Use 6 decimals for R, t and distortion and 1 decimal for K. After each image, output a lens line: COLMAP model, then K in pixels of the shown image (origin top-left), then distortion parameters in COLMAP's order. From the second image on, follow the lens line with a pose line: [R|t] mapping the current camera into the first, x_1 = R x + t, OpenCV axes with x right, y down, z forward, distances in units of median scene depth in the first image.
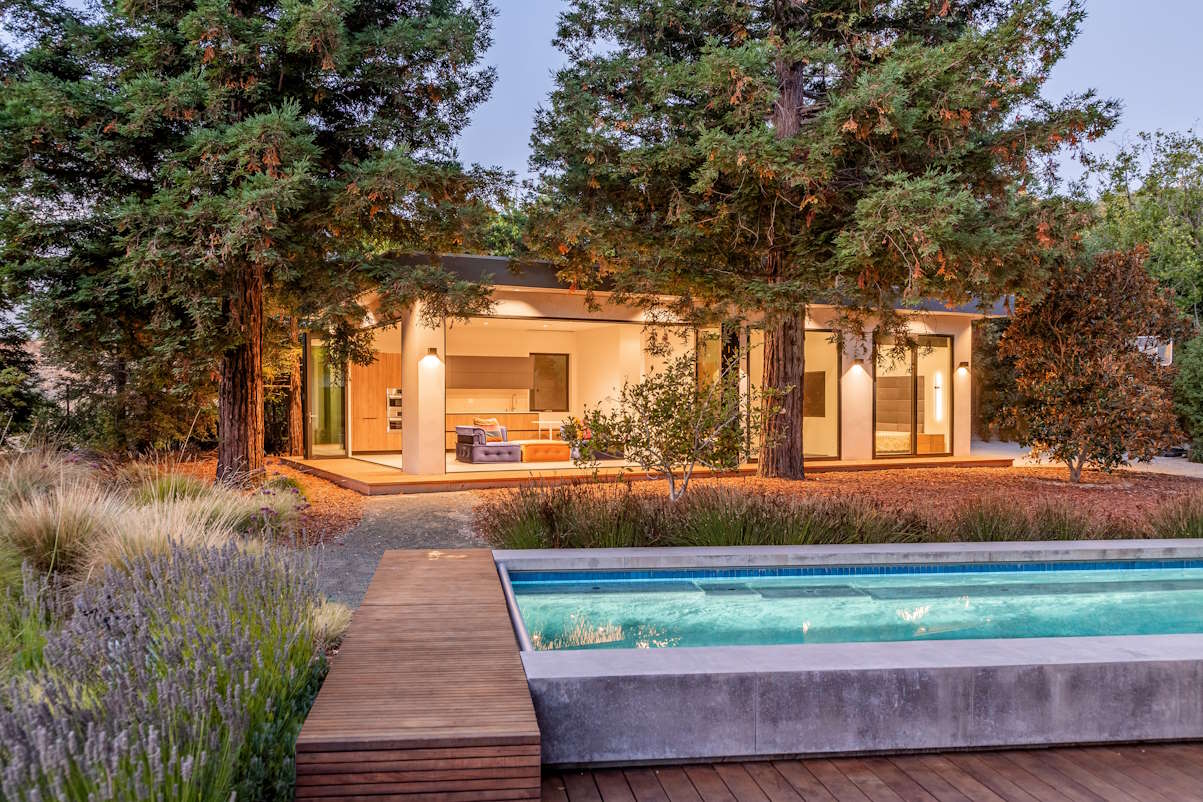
lens RADIAL K [[936.0, 0, 519.8], [0, 936.0, 410.0], [0, 0, 1]] dist [0.000502, -0.006646]
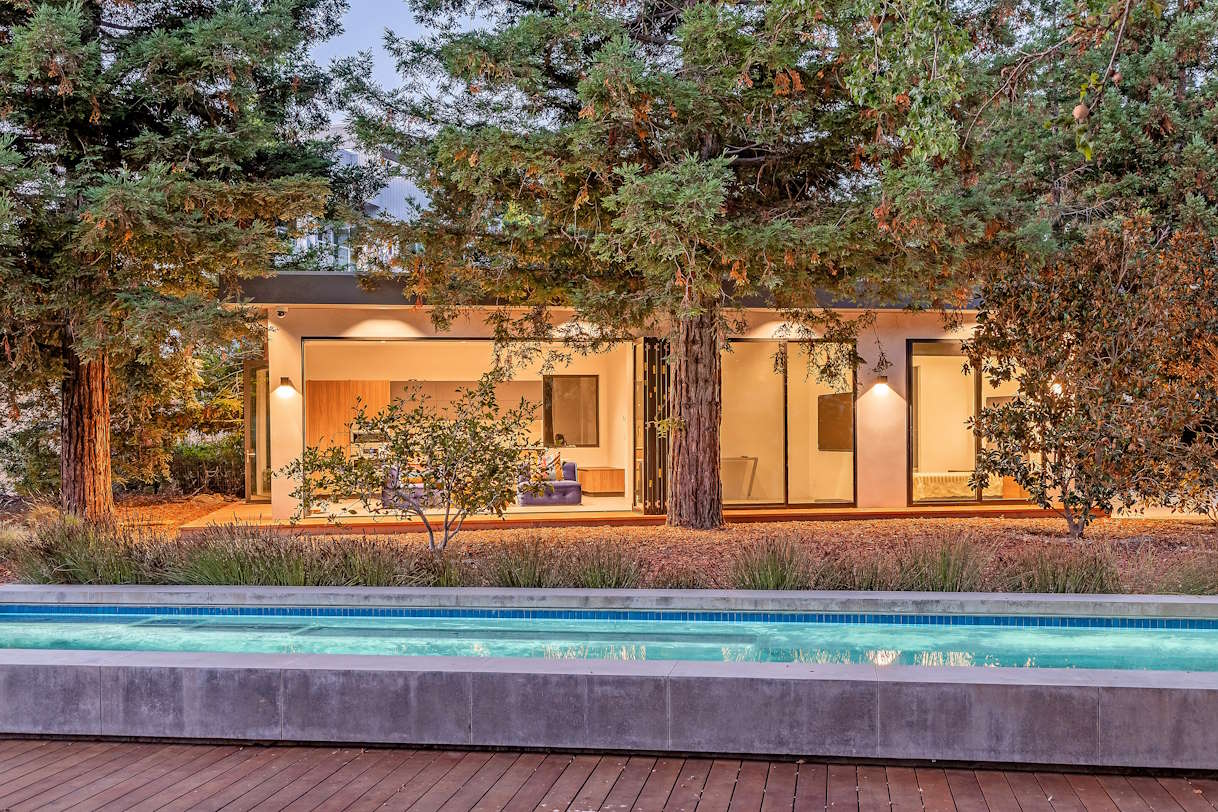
lens RADIAL K [[1285.5, 0, 604.0], [0, 1285.5, 446.9], [0, 0, 1]] dist [-0.001347, 0.013294]
pose [[0.967522, -0.008385, -0.252648, 0.503948], [0.008687, 0.999962, 0.000080, 0.002483], [0.252638, -0.002273, 0.967558, -0.104436]]
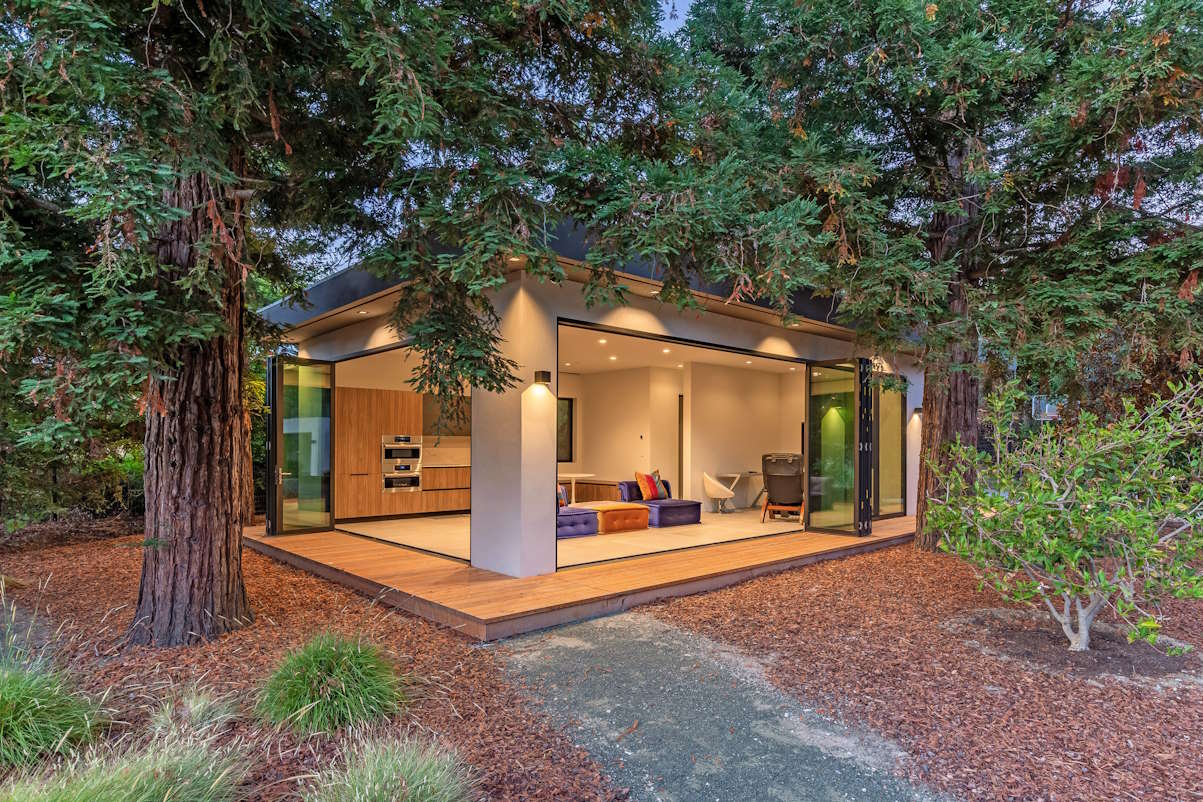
lens RADIAL K [[672.4, 0, 599.2], [0, 672.4, 440.9], [0, 0, 1]] dist [0.005141, -0.000135]
pose [[0.947923, 0.004924, 0.318460, -0.197877], [-0.000025, 0.999882, -0.015387, -0.013078], [-0.318498, 0.014578, 0.947811, 0.559887]]
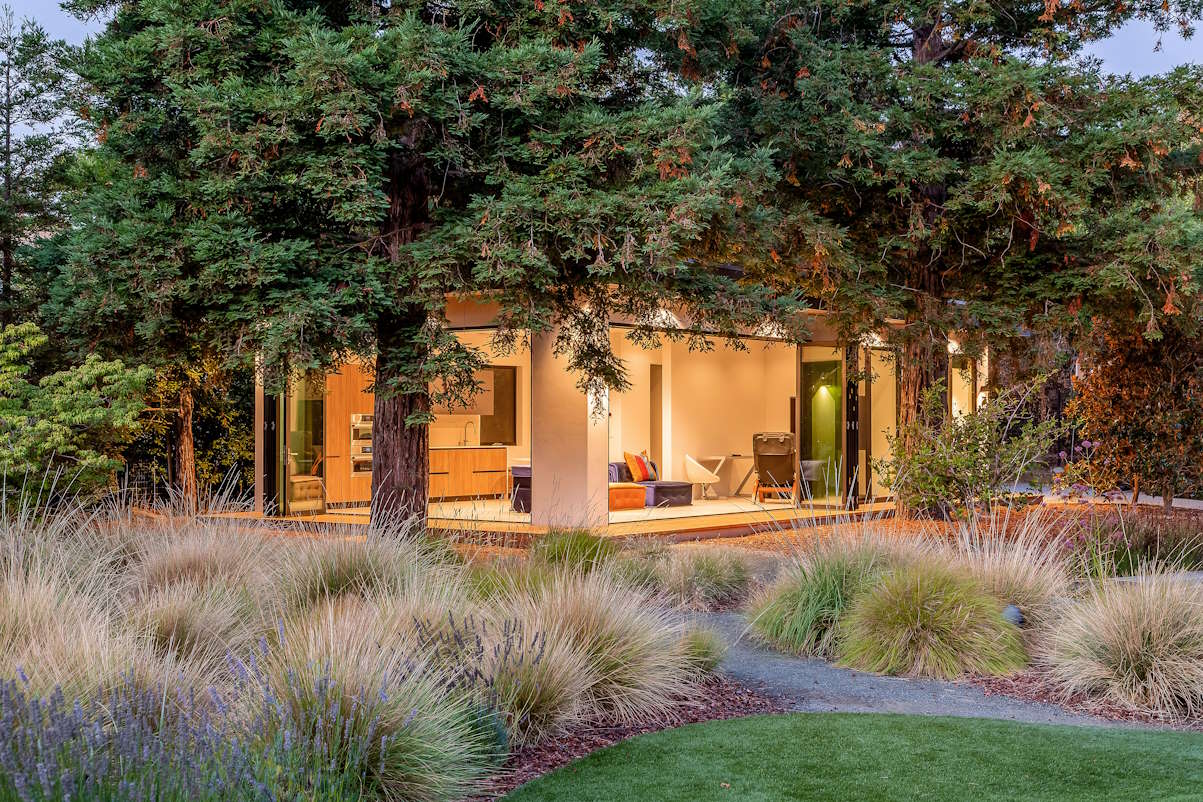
lens RADIAL K [[1579.1, 0, 601.5], [0, 1579.1, 401.0], [0, 0, 1]] dist [0.141781, -0.000888]
pose [[0.875066, 0.007365, 0.483948, -0.735742], [0.004465, 0.999719, -0.023288, -0.005799], [-0.483983, 0.022539, 0.874787, -0.172731]]
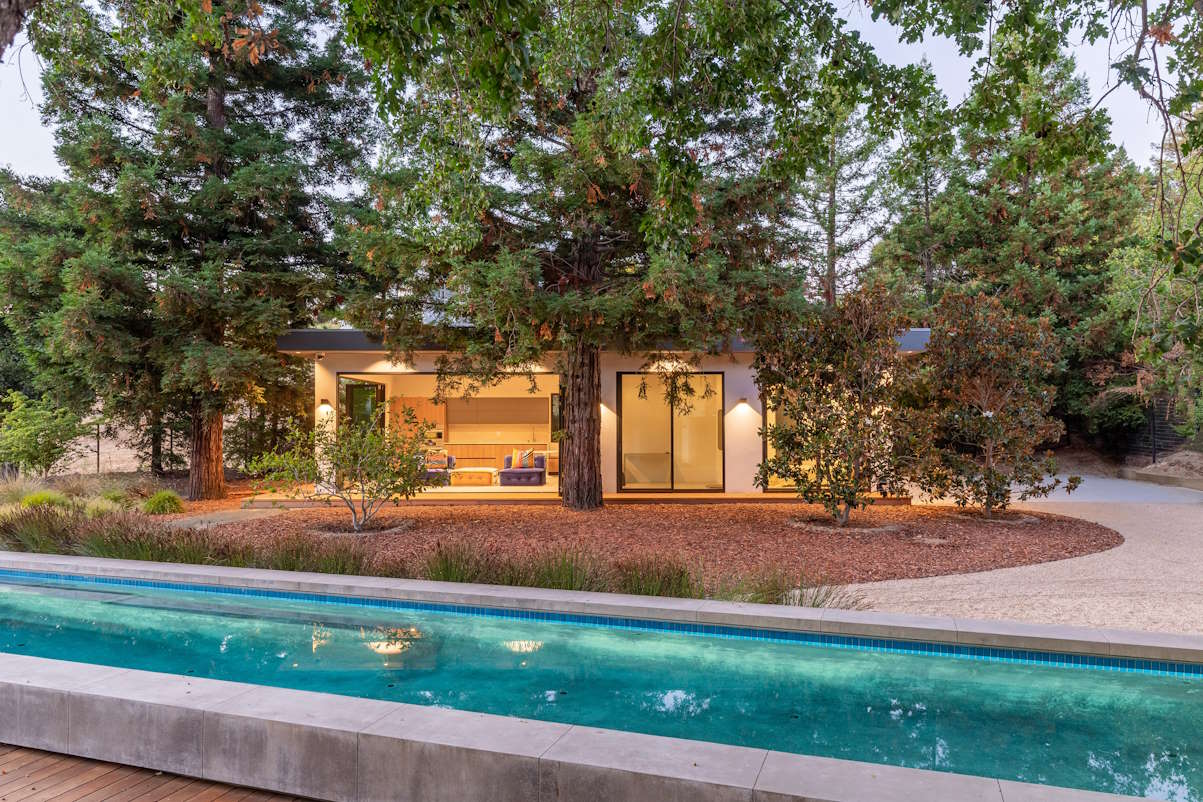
lens RADIAL K [[823.9, 0, 604.1], [0, 823.9, 375.0], [0, 0, 1]] dist [0.004819, 0.000104]
pose [[0.913858, -0.025202, -0.405252, 0.743917], [-0.000644, 0.997981, -0.063513, -0.025957], [0.406034, 0.058302, 0.911996, 0.087590]]
